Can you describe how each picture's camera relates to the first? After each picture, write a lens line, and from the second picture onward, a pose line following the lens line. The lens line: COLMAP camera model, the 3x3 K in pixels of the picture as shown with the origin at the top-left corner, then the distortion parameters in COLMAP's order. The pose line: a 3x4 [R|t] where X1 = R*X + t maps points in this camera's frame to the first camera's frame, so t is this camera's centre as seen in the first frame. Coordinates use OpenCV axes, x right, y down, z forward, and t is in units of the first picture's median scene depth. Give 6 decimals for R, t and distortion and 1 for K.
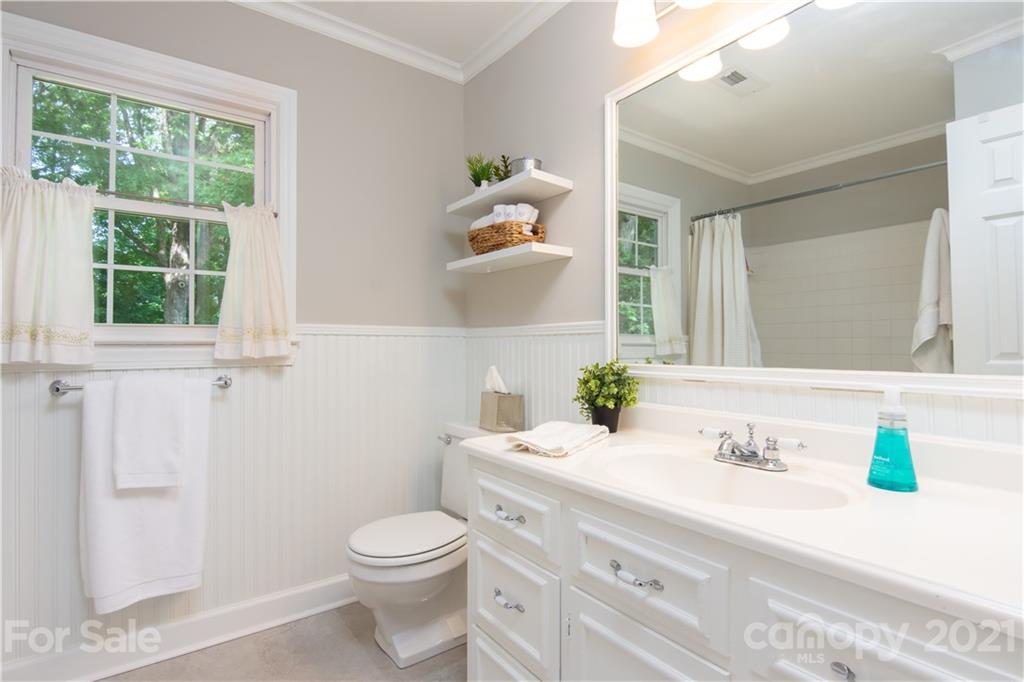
lens RADIAL K [[503.8, 0, 511.1], [0, 503.8, 341.0], [0, 0, 1]] dist [0.010769, -0.011381]
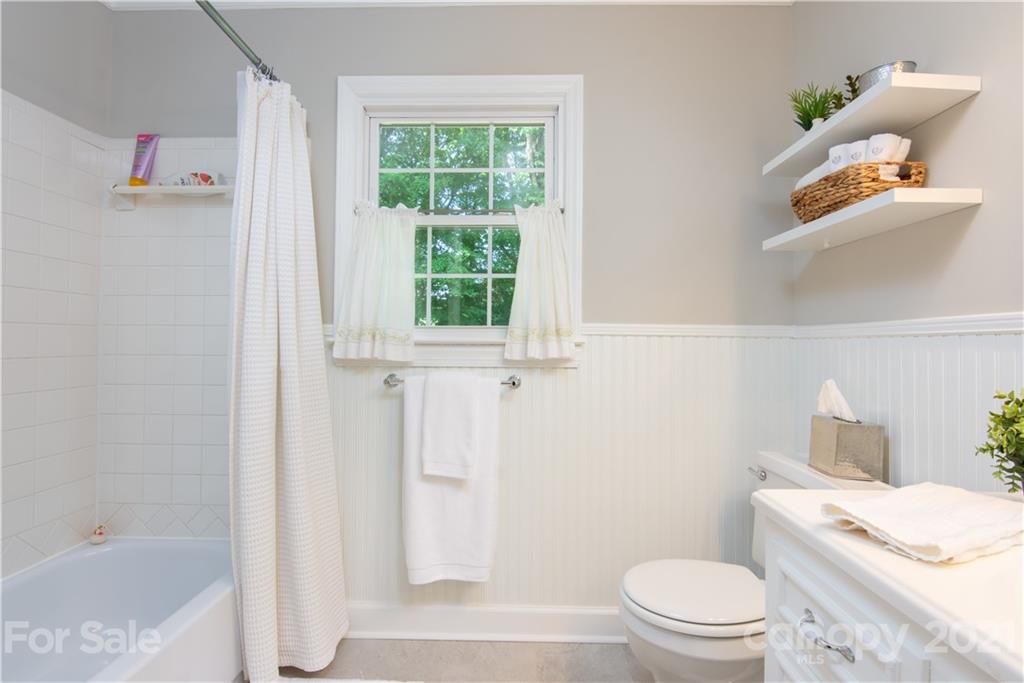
lens RADIAL K [[503.8, 0, 512.1], [0, 503.8, 335.6], [0, 0, 1]] dist [0.010769, -0.011381]
pose [[0.793204, -0.001300, -0.608955, 0.044211], [-0.005136, 0.999948, -0.008826, -0.003045], [0.608935, 0.010128, 0.793156, 0.195102]]
